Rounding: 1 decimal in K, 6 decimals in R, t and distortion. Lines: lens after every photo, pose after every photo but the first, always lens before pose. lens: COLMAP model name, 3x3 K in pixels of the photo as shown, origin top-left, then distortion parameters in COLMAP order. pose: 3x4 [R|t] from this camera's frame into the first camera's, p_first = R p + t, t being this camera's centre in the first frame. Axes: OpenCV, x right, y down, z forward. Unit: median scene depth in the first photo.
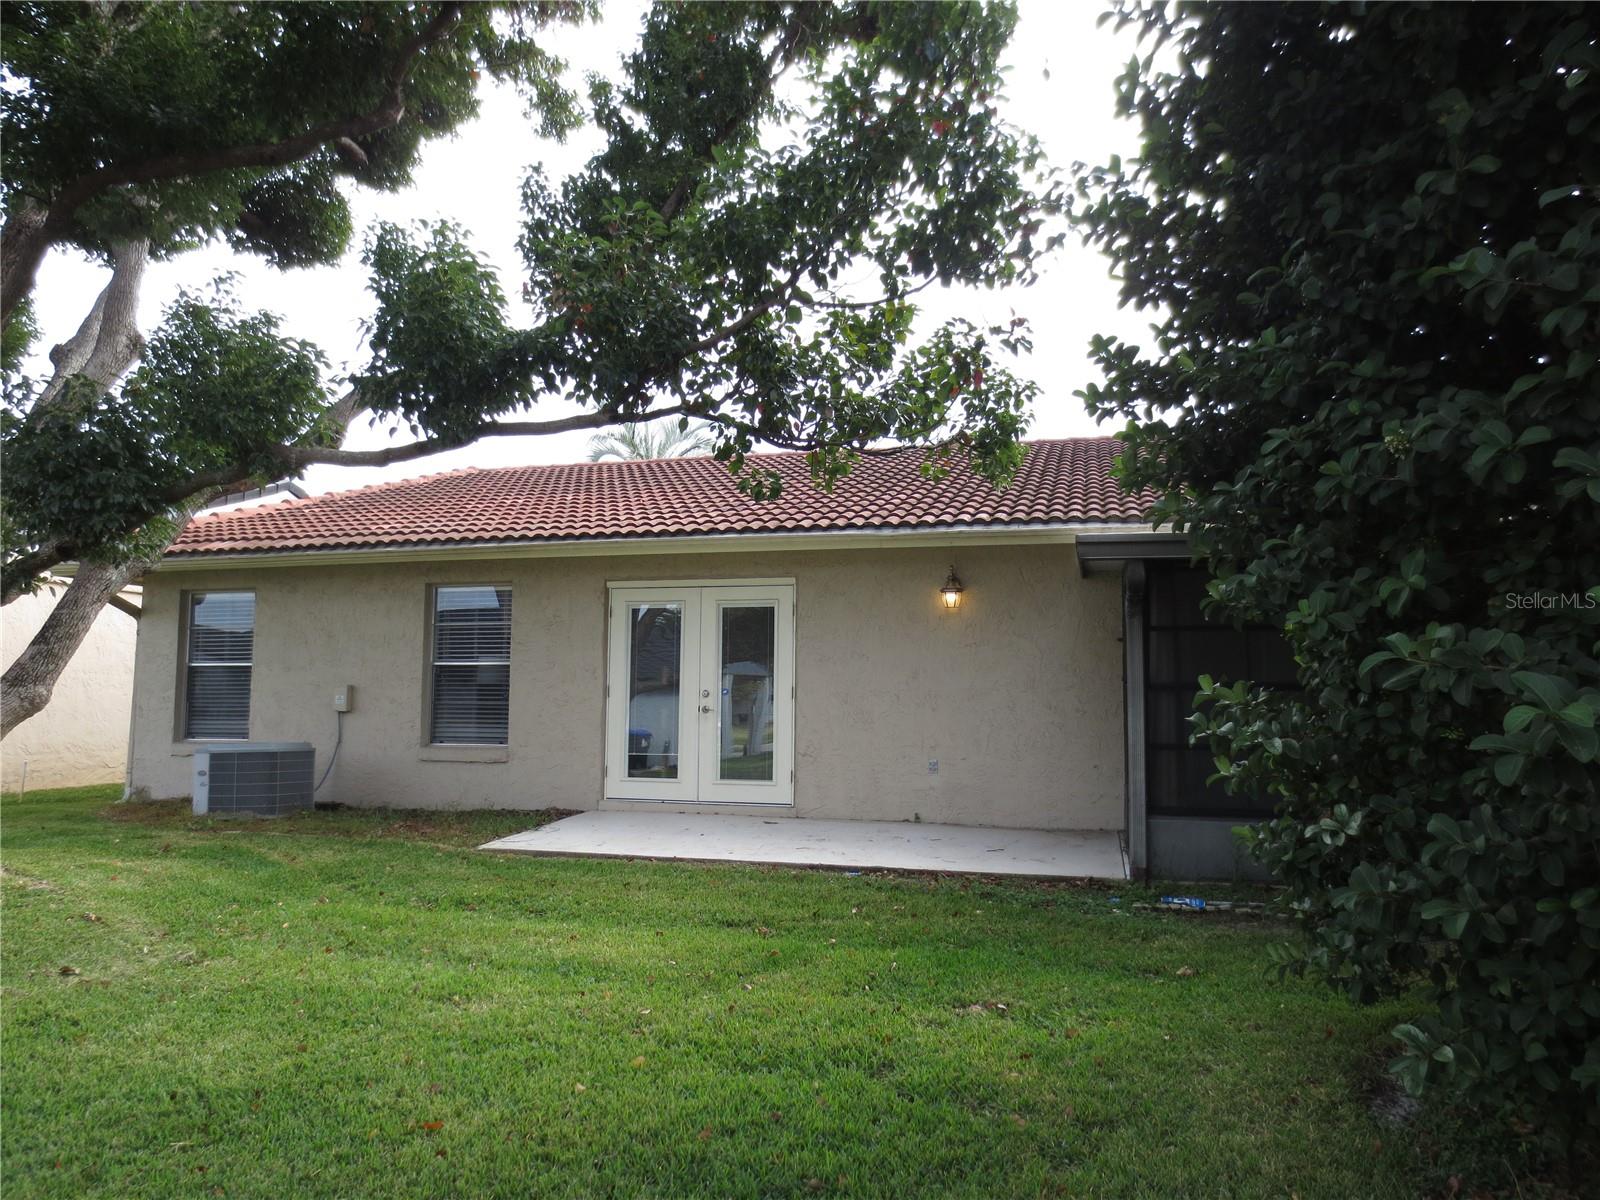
lens RADIAL K [[1126.0, 0, 796.7], [0, 1126.0, 605.6], [0, 0, 1]] dist [-0.037332, 0.016384]
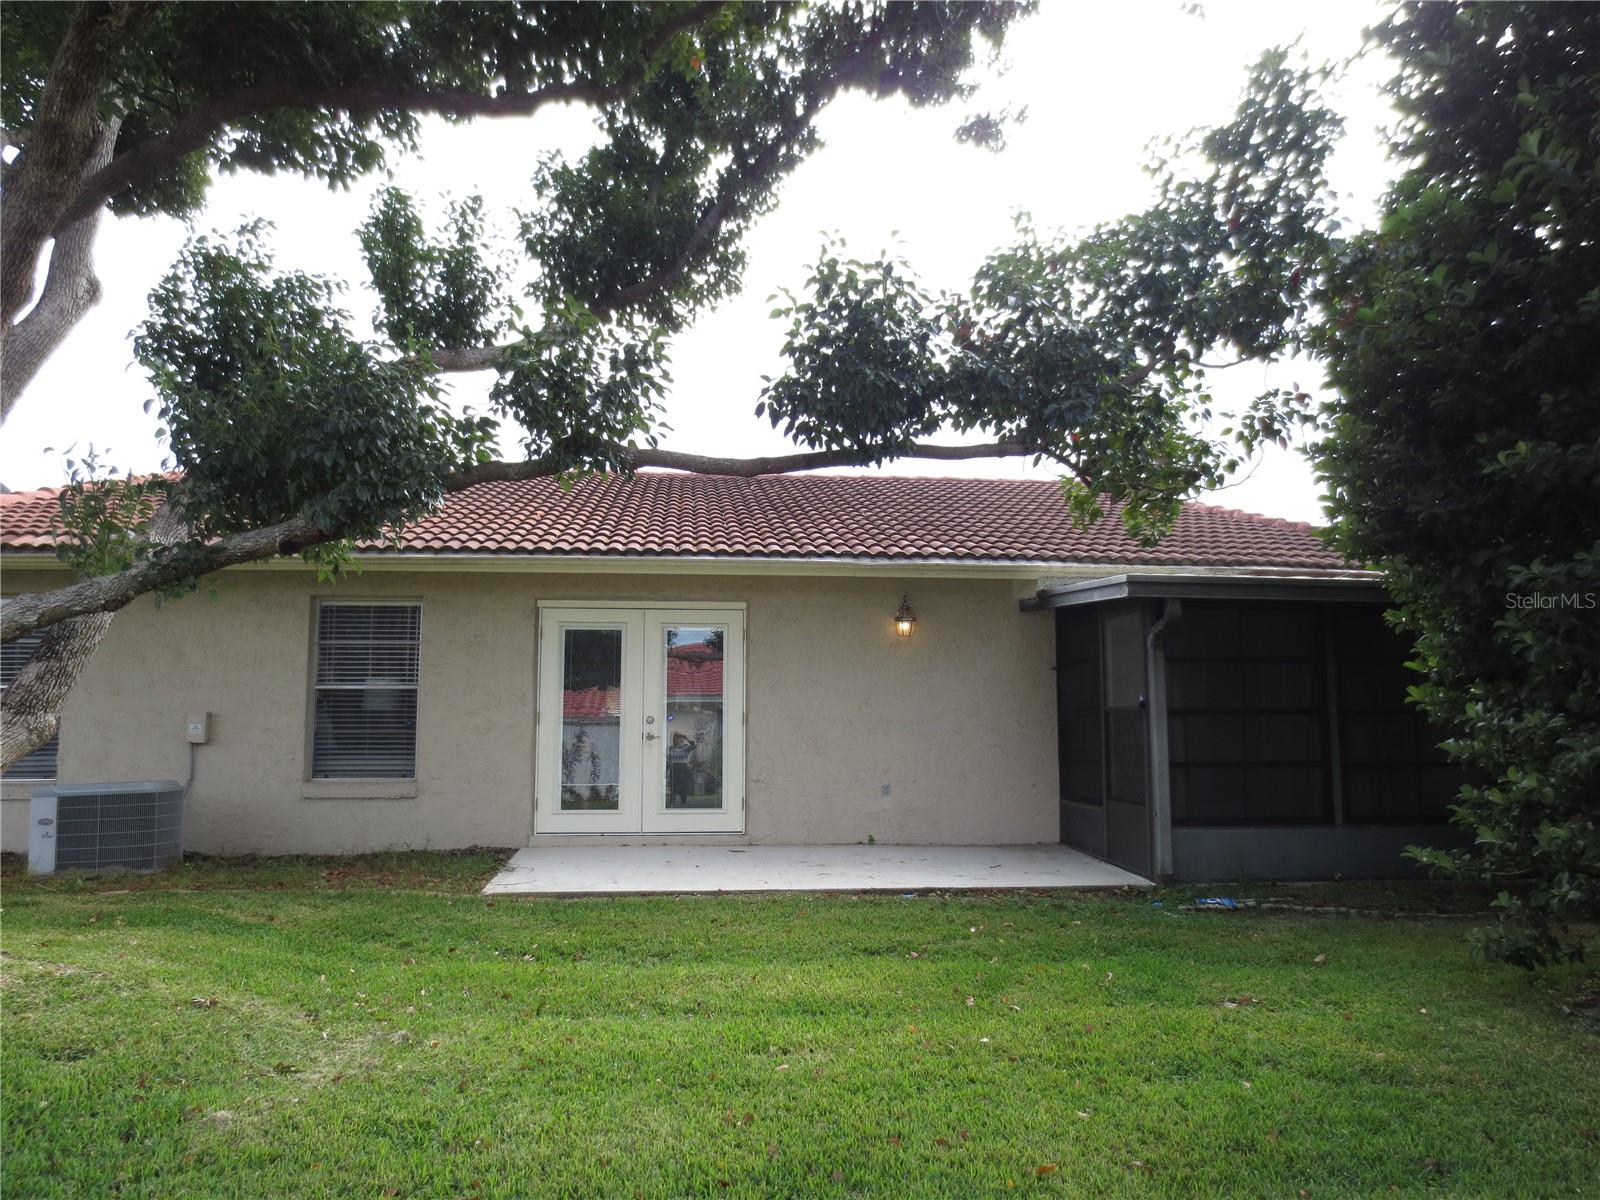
lens RADIAL K [[1126.0, 0, 796.5], [0, 1126.0, 601.7], [0, 0, 1]] dist [-0.037332, 0.016384]
pose [[0.936425, 0.031286, 0.349471, -0.309989], [-0.022562, 0.999325, -0.029006, 0.002396], [-0.350142, 0.019277, 0.936498, 0.055822]]
